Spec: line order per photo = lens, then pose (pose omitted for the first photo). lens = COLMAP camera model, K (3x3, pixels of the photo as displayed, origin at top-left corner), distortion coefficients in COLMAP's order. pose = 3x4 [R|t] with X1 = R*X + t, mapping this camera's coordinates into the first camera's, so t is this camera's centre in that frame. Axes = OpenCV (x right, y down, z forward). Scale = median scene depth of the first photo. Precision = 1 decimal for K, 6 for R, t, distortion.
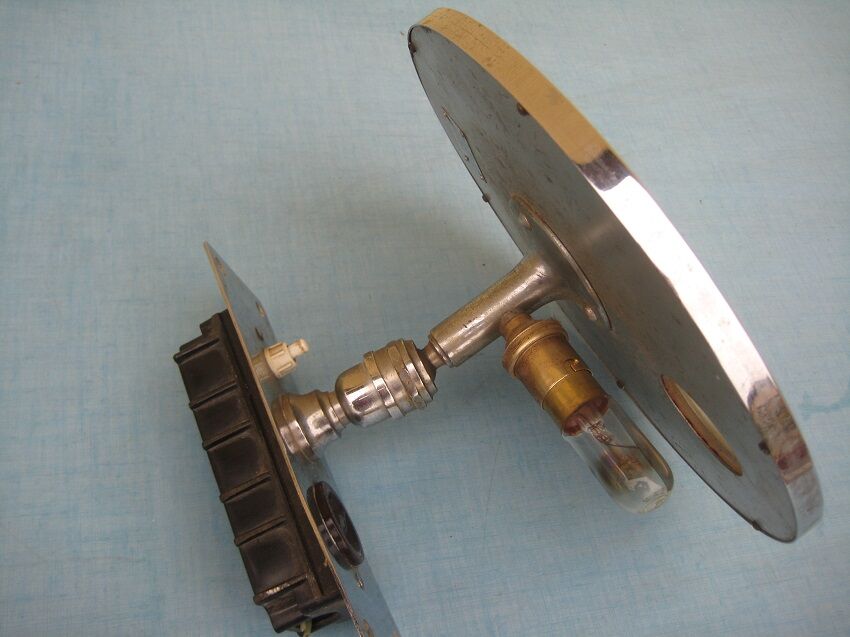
lens RADIAL K [[884.6, 0, 425.0], [0, 884.6, 318.5], [0, 0, 1]] dist [-0.150411, 0.170797]
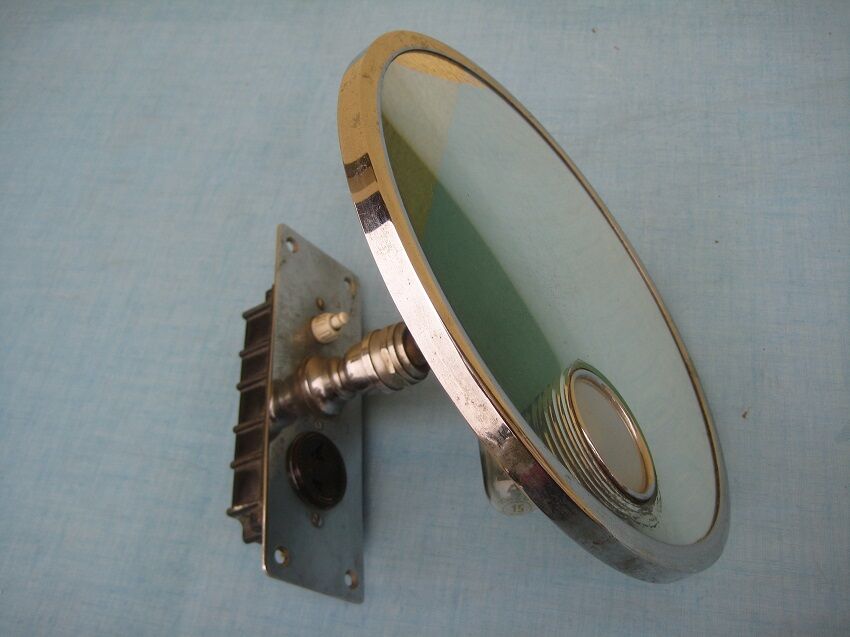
lens RADIAL K [[884.6, 0, 425.0], [0, 884.6, 318.5], [0, 0, 1]] dist [-0.150411, 0.170797]
pose [[0.863858, 0.119495, -0.489357, 0.545218], [-0.105581, 0.992829, 0.056055, -0.046877], [0.492547, 0.003243, 0.870280, 0.035330]]
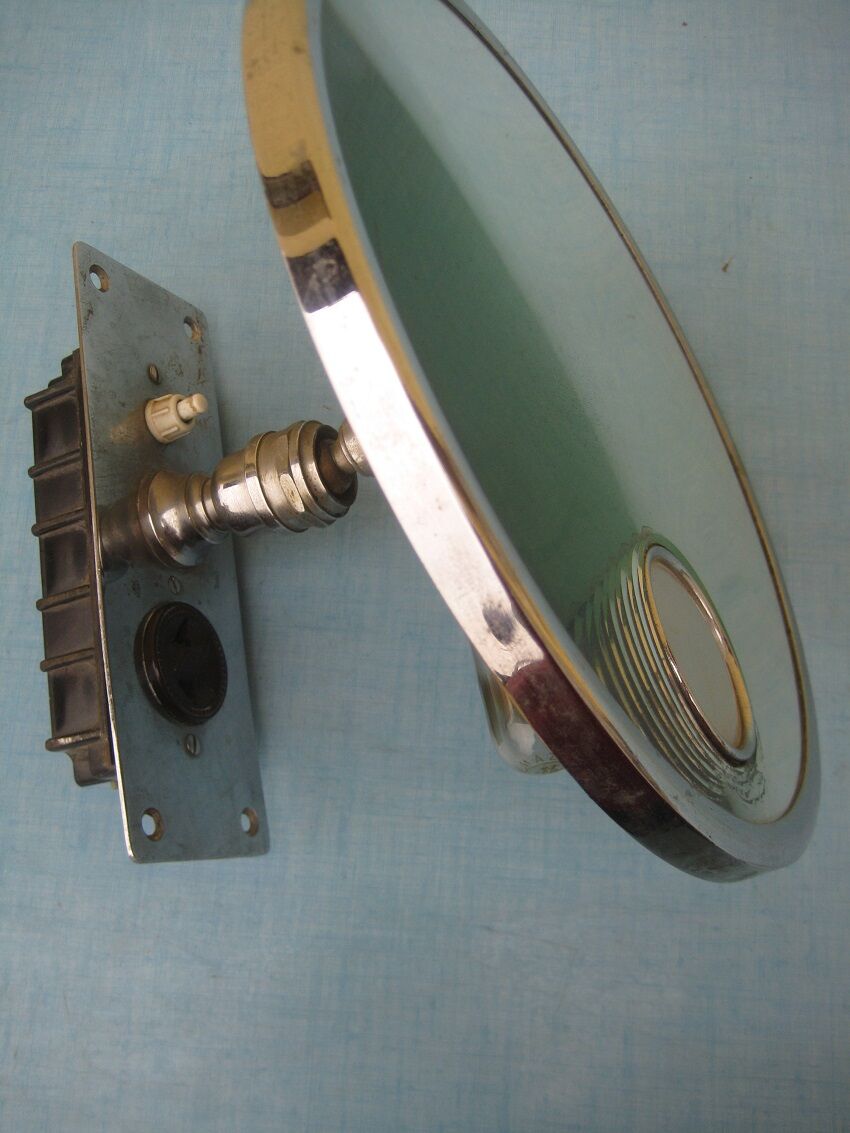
lens RADIAL K [[1179.1, 0, 398.6], [0, 1179.1, 568.2], [0, 0, 1]] dist [-0.150411, 0.170797]
pose [[0.935379, 0.197763, -0.293183, 0.324373], [-0.098518, 0.941924, 0.321049, -0.167589], [0.339648, -0.271419, 0.900539, 0.175970]]
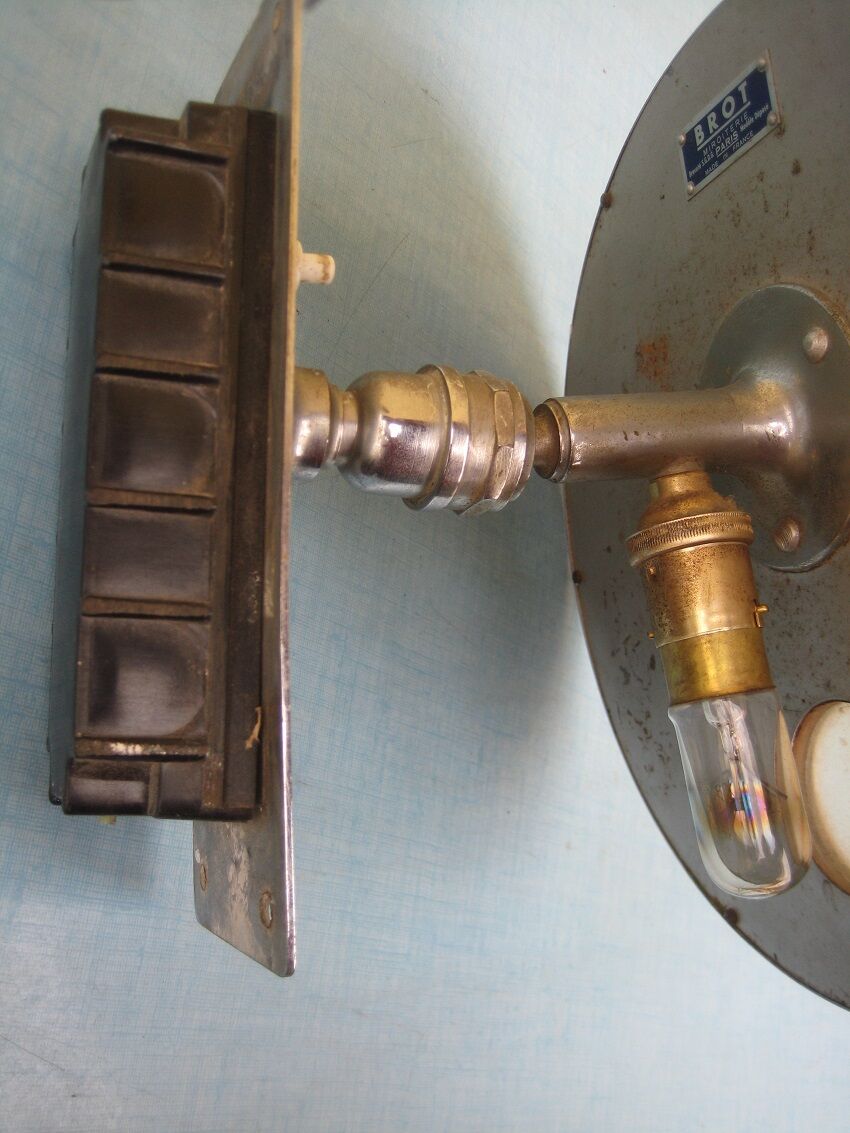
lens RADIAL K [[1179.1, 0, 398.6], [0, 1179.1, 568.2], [0, 0, 1]] dist [-0.150411, 0.170797]
pose [[0.753188, 0.471783, 0.458397, -0.333370], [-0.566929, 0.818987, 0.088613, 0.087774], [-0.333616, -0.326621, 0.884319, 0.383068]]
